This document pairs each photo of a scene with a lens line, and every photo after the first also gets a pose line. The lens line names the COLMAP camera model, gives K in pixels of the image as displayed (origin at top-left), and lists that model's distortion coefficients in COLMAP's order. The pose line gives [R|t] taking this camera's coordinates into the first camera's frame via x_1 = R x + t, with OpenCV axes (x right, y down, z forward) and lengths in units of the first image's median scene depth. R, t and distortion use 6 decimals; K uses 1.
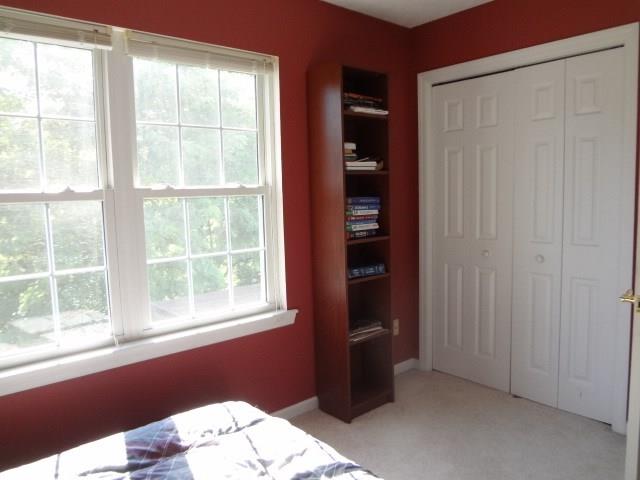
lens RADIAL K [[474.2, 0, 317.5], [0, 474.2, 240.6], [0, 0, 1]] dist [-0.035776, -0.003867]
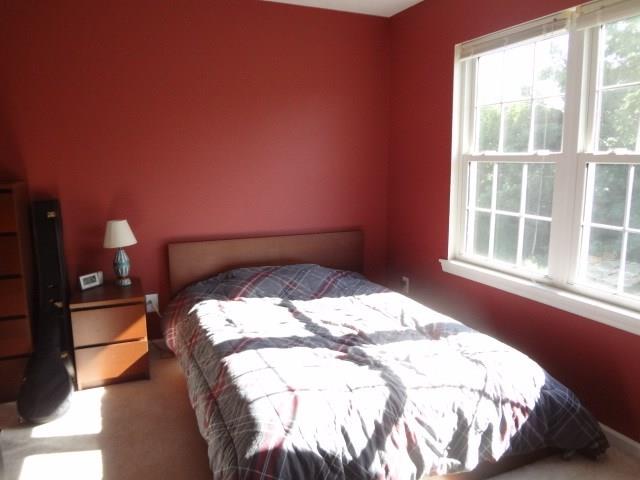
lens RADIAL K [[474.2, 0, 318.0], [0, 474.2, 239.2], [0, 0, 1]] dist [-0.035776, -0.003867]
pose [[-0.297587, 0.182203, -0.937147, 0.954236], [-0.084949, 0.972672, 0.216085, -0.113575], [0.950908, 0.143913, -0.273977, 0.861224]]
